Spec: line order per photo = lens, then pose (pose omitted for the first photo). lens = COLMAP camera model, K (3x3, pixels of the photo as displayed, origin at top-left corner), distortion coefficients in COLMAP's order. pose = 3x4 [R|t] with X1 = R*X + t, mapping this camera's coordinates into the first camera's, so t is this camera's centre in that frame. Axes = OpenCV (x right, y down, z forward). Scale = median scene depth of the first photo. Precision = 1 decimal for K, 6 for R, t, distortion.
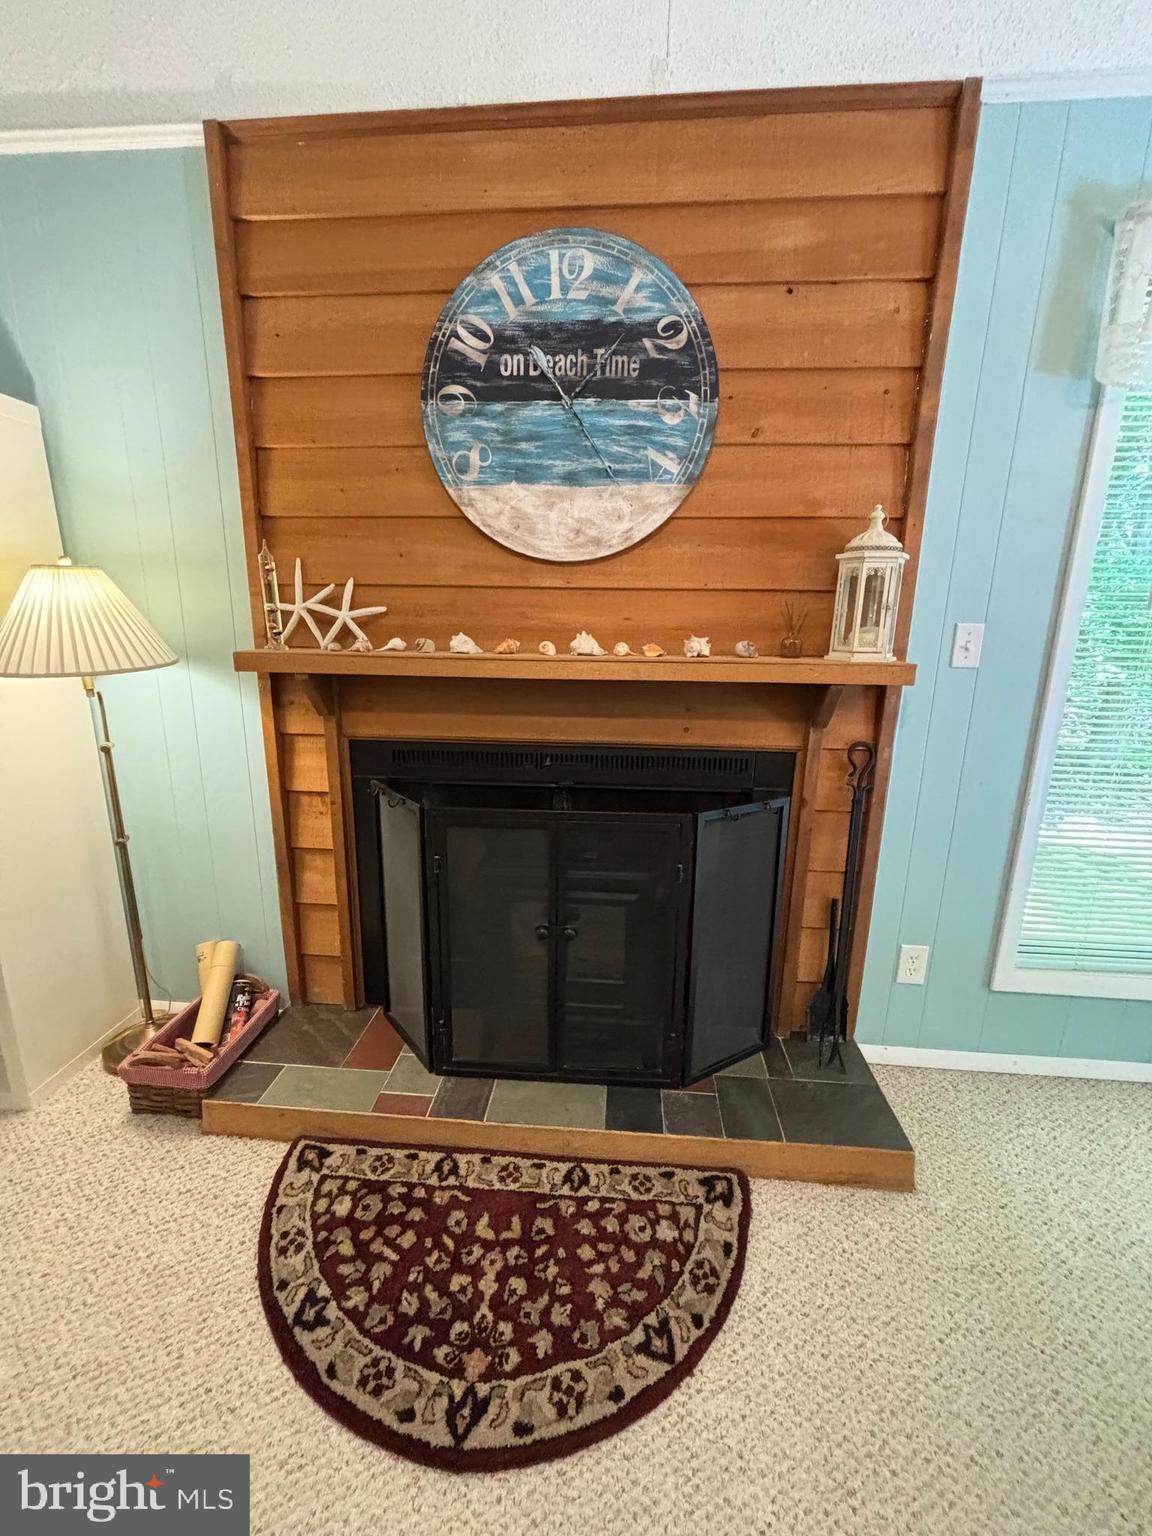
lens RADIAL K [[623.1, 0, 581.3], [0, 623.1, 770.3], [0, 0, 1]] dist [0.001087, 0.001296]
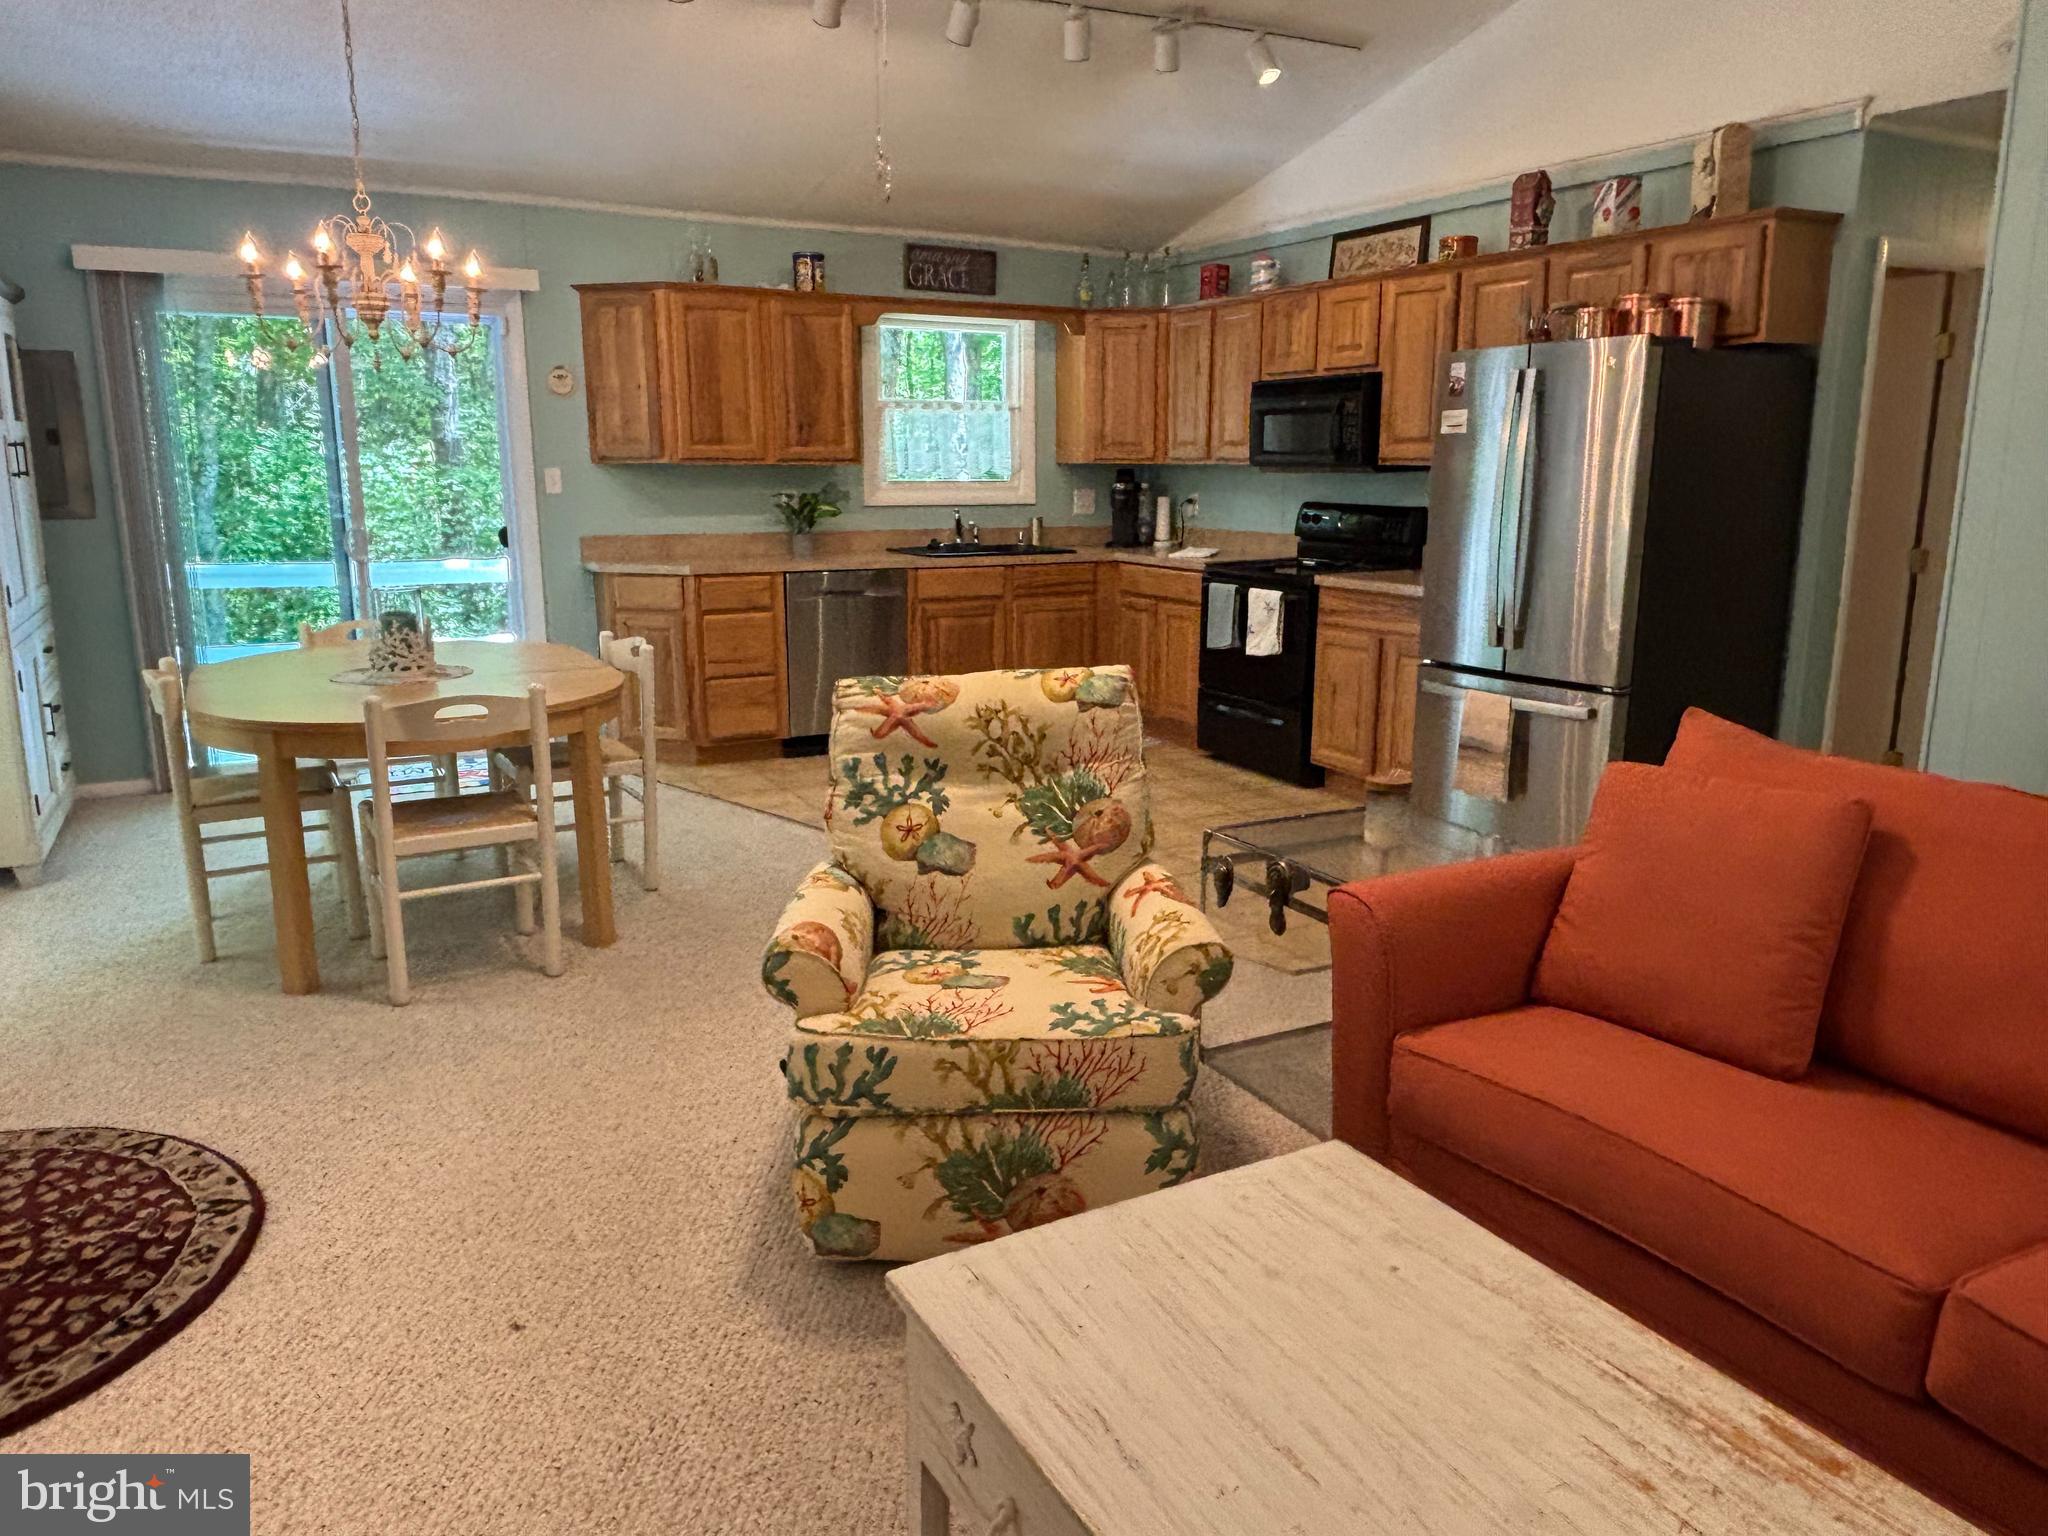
lens RADIAL K [[1369.2, 0, 1024.0], [0, 1369.2, 768.0], [0, 0, 1]] dist [0.033012, -0.058718]
pose [[-0.562396, -0.196798, 0.803107, -1.874894], [0.181870, 0.918038, 0.352320, -0.184550], [-0.806619, 0.344204, -0.480509, 0.517552]]
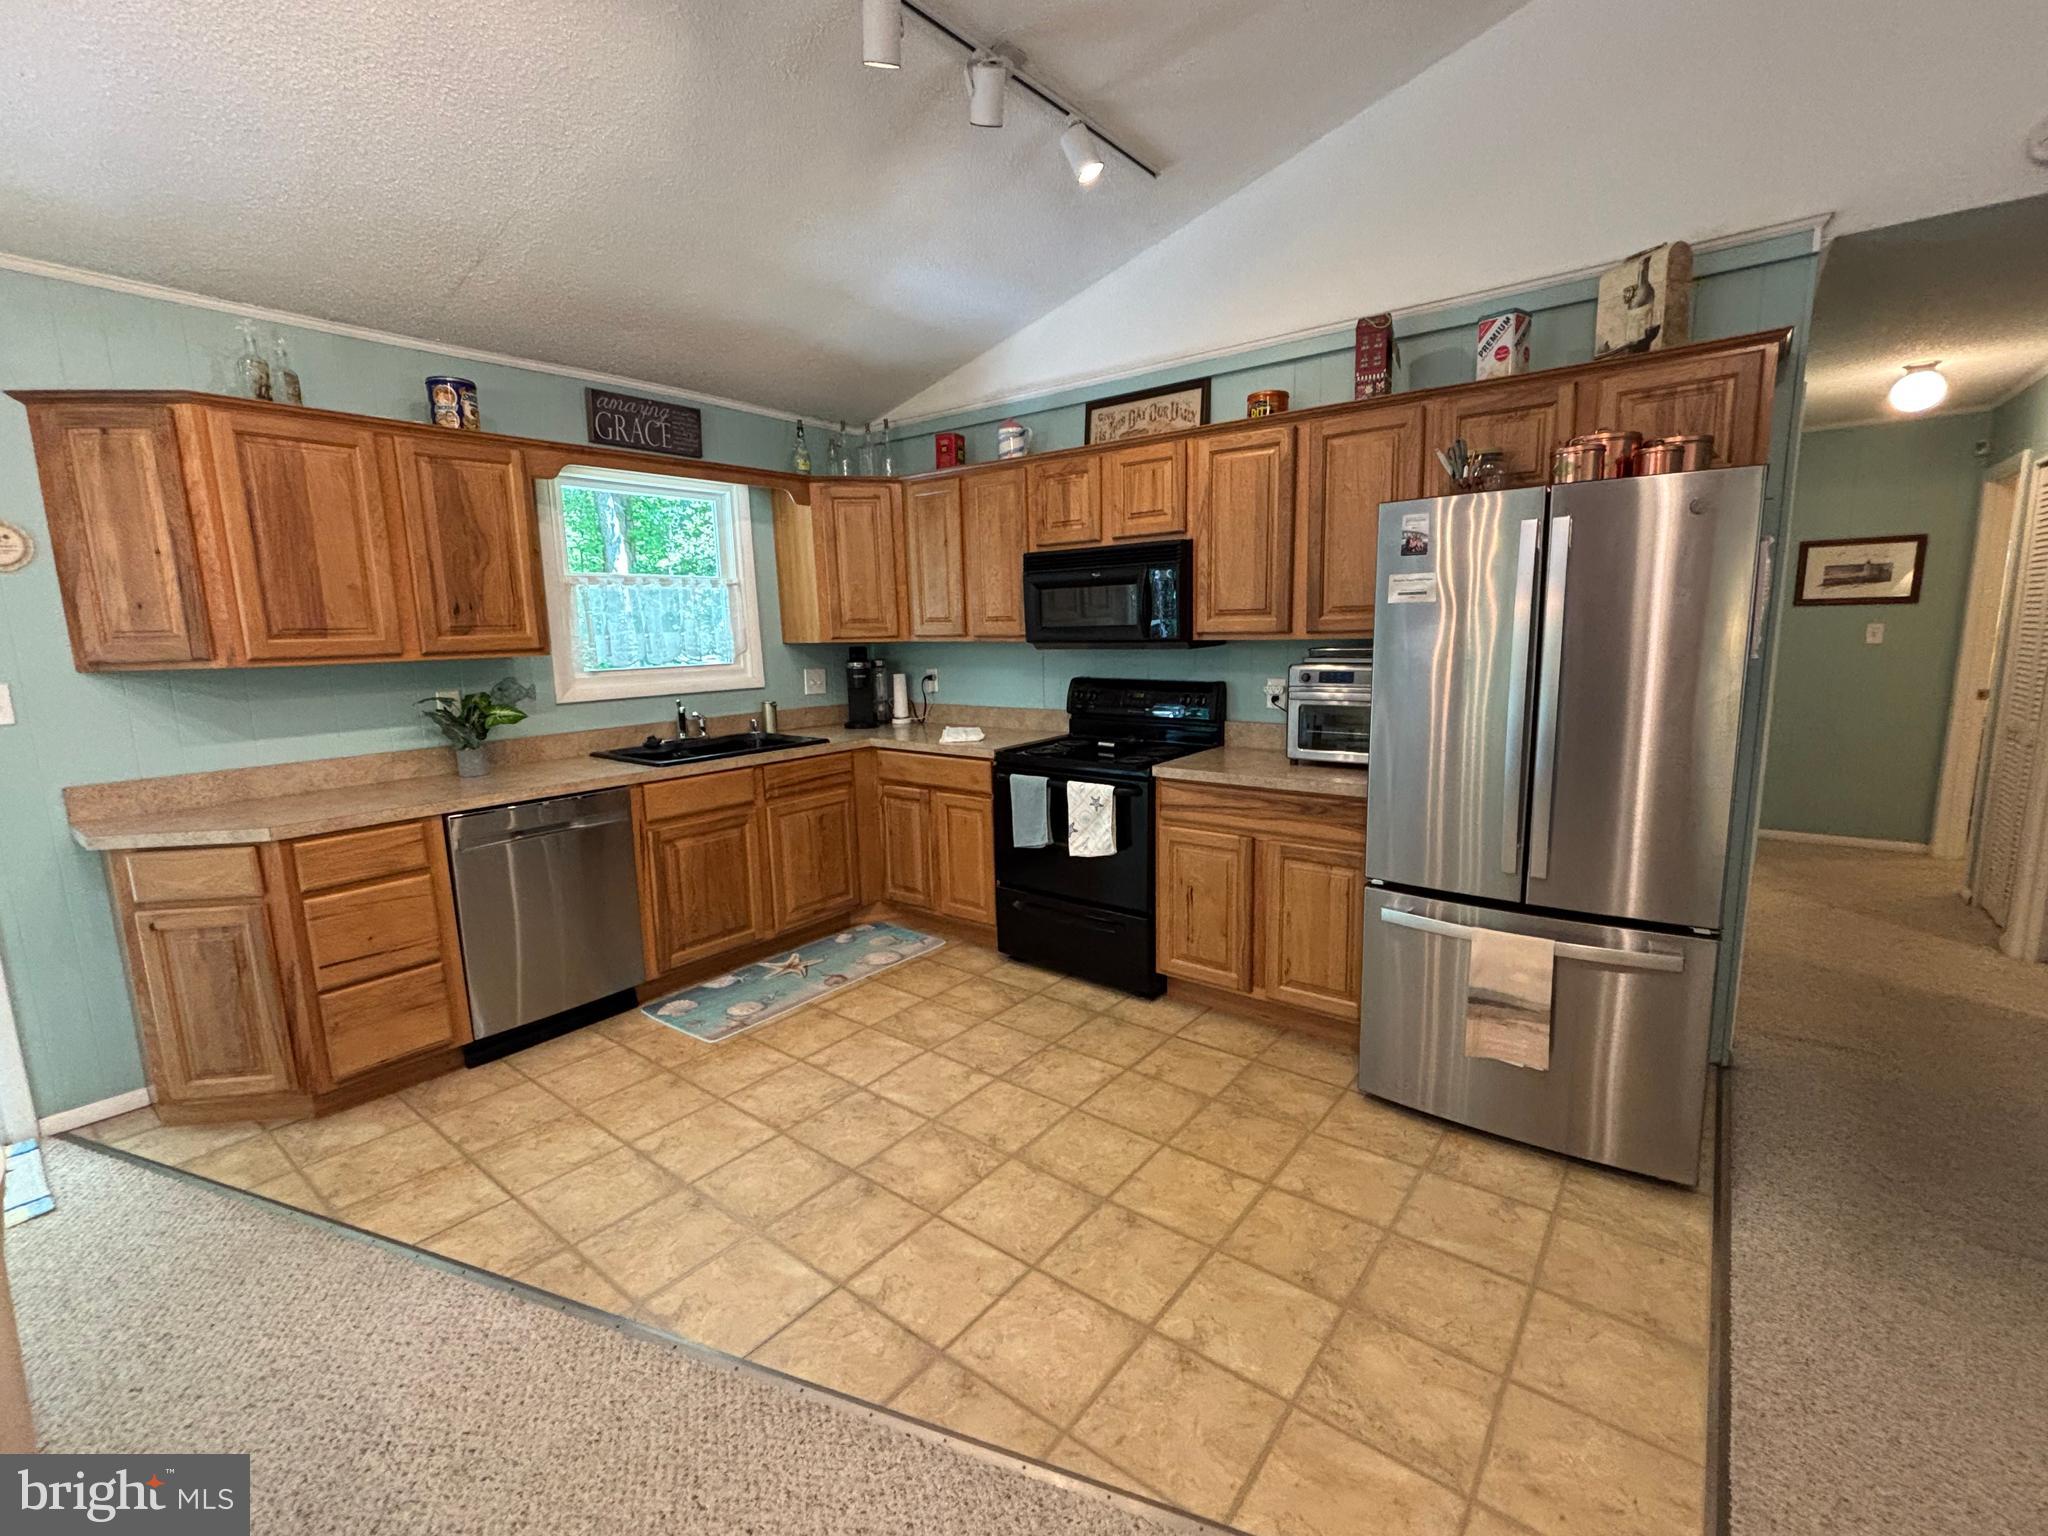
lens RADIAL K [[886.2, 0, 1024.0], [0, 886.2, 768.0], [0, 0, 1]] dist [0.015118, -0.012596]
pose [[-0.836287, -0.085997, 0.541506, -0.092211], [0.136620, 0.923789, 0.357700, 0.001855], [-0.530999, 0.373120, -0.760803, -0.331989]]
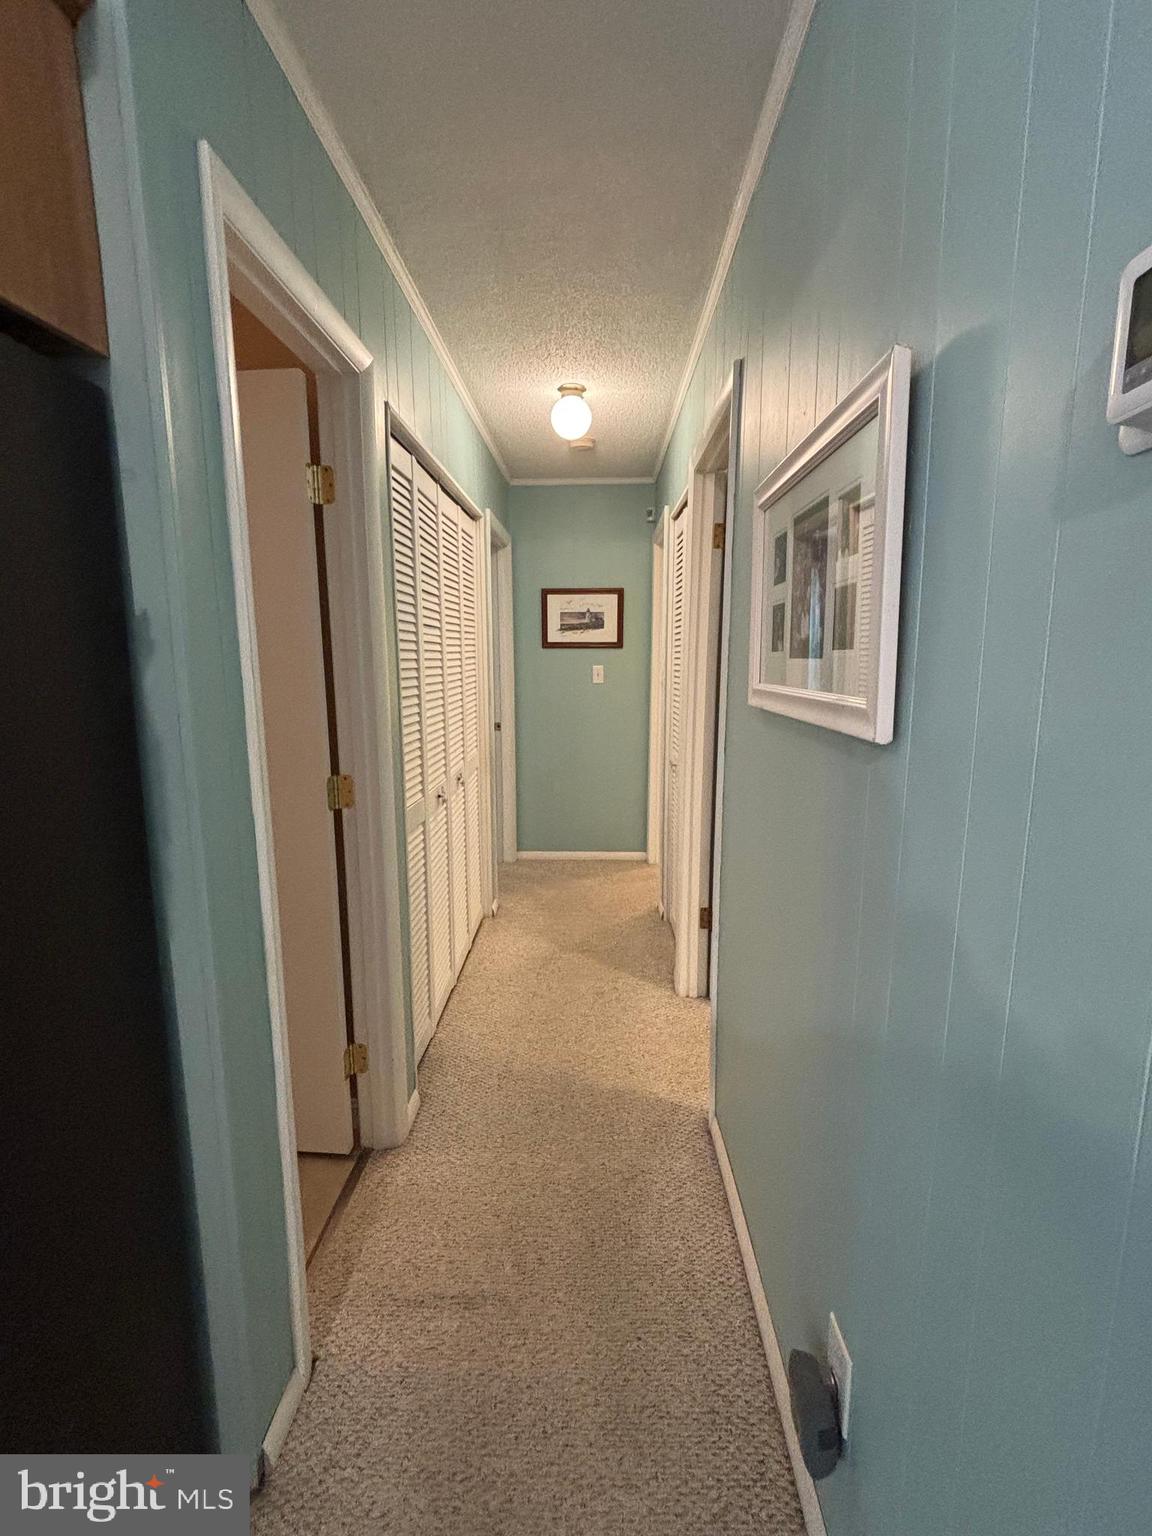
lens RADIAL K [[714.5, 0, 576.0], [0, 714.5, 768.0], [0, 0, 1]] dist [0.025403, -0.000036]
pose [[-0.998269, -0.007502, -0.058339, -0.678897], [-0.028870, 0.926633, 0.374858, 0.418783], [0.051247, 0.375893, -0.925245, -1.857945]]
